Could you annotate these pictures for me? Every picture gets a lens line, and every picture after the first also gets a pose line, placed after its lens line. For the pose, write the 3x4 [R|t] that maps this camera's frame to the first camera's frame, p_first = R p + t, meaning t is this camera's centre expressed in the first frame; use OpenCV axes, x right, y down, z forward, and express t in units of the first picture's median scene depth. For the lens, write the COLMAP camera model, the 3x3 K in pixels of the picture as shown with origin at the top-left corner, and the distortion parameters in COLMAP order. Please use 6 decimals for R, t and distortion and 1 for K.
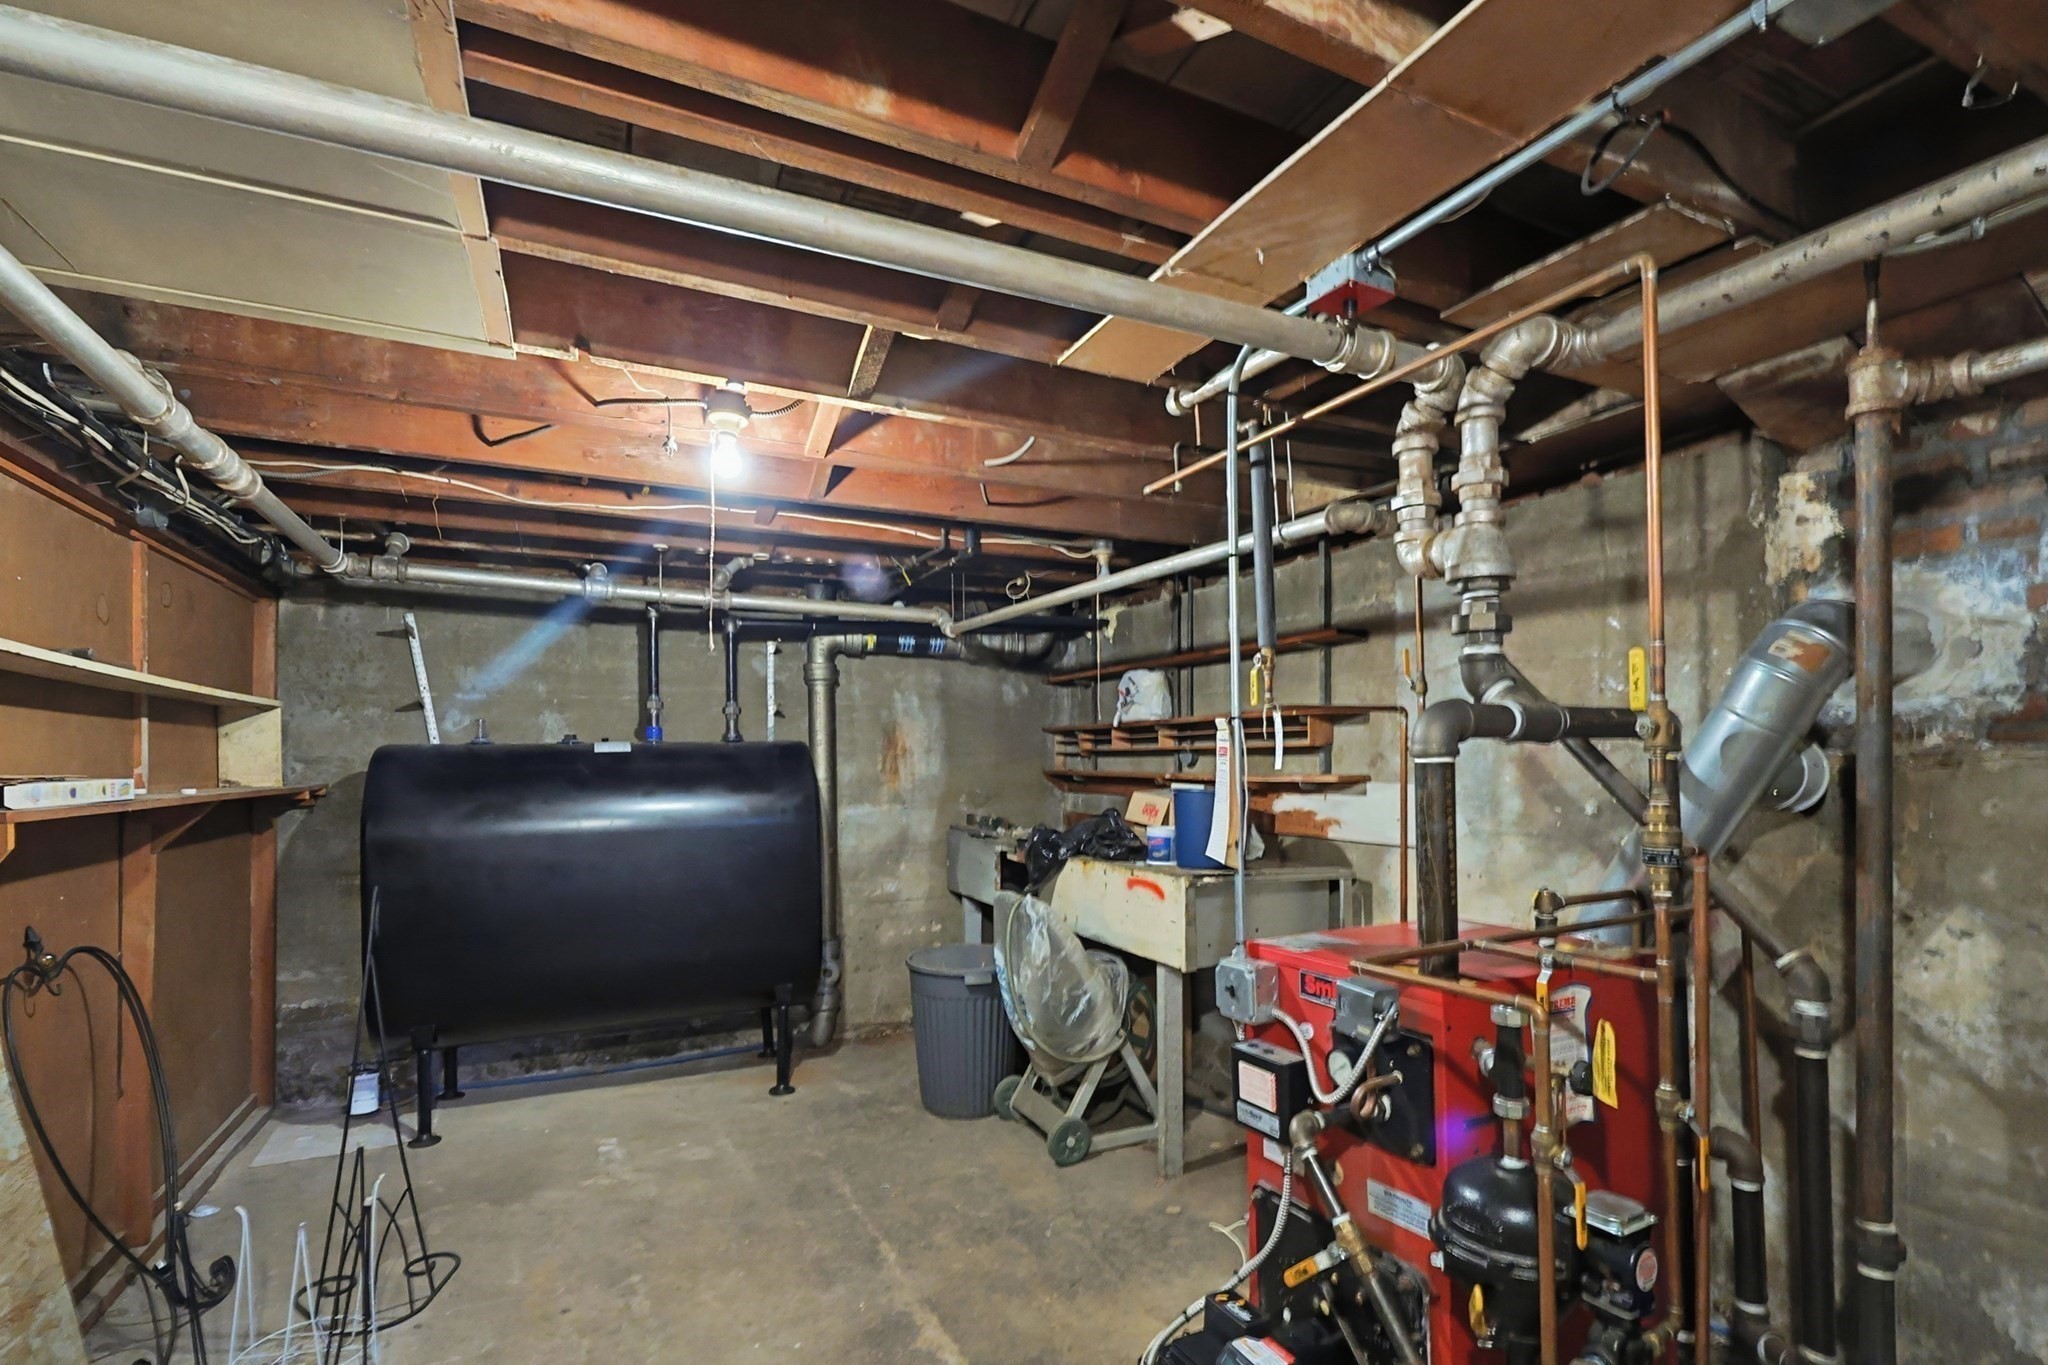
lens RADIAL K [[946.8, 0, 1022.2], [0, 946.8, 752.0], [0, 0, 1]] dist [-0.001443, -0.000181]
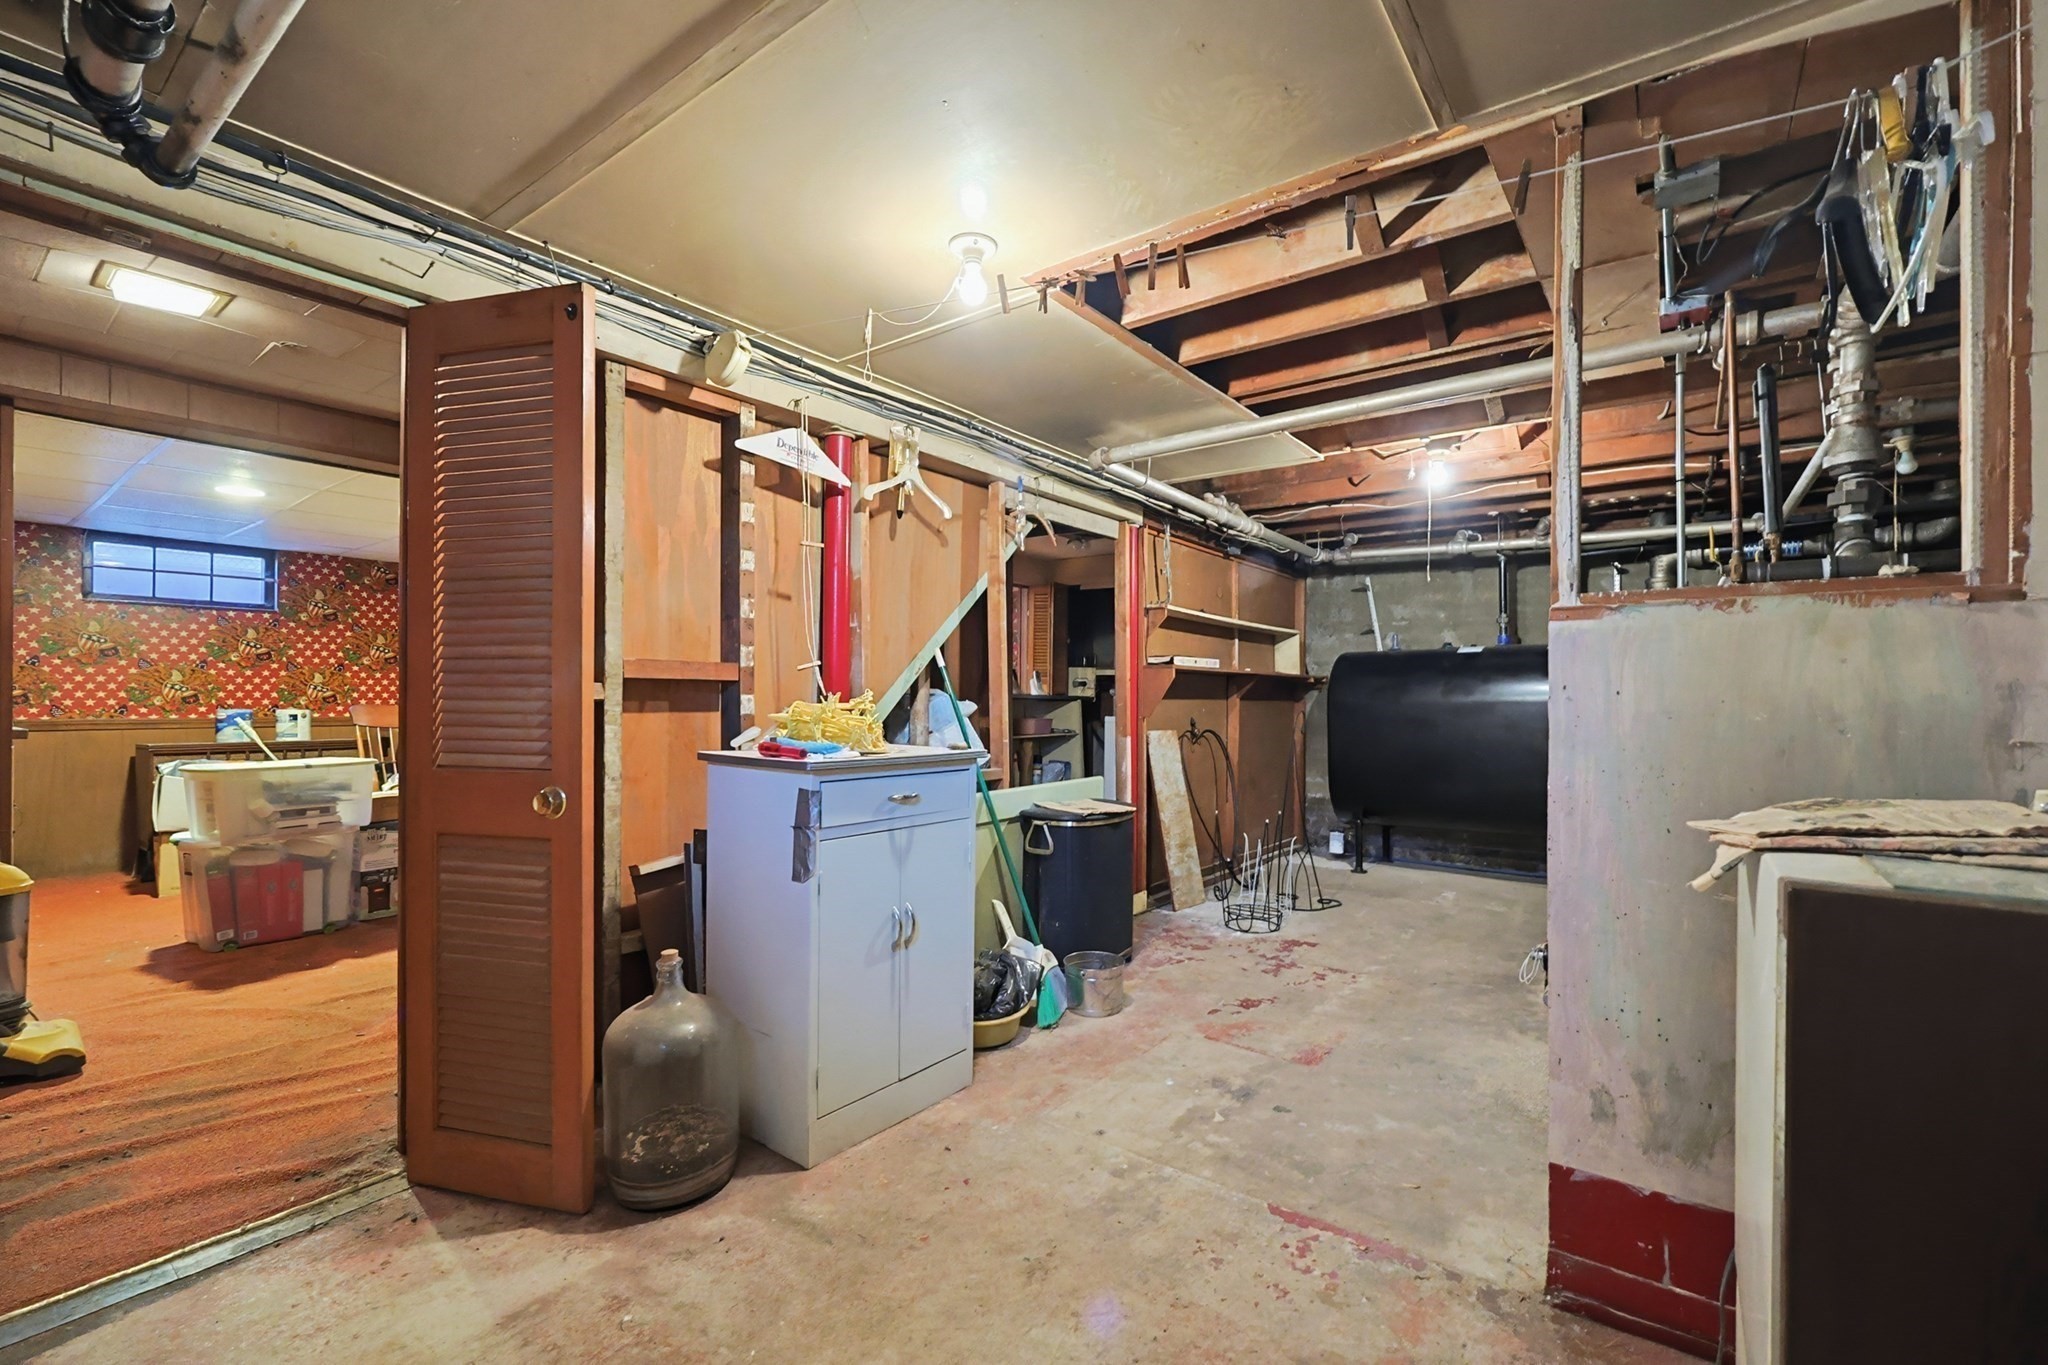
lens RADIAL K [[868.3, 0, 1033.8], [0, 868.3, 681.5], [0, 0, 1]] dist [-0.000782, 0.000073]
pose [[0.463147, -0.010485, -0.886219, 0.494596], [-0.001263, 0.999921, -0.012490, 0.067094], [0.886281, 0.006904, 0.463097, -0.280734]]
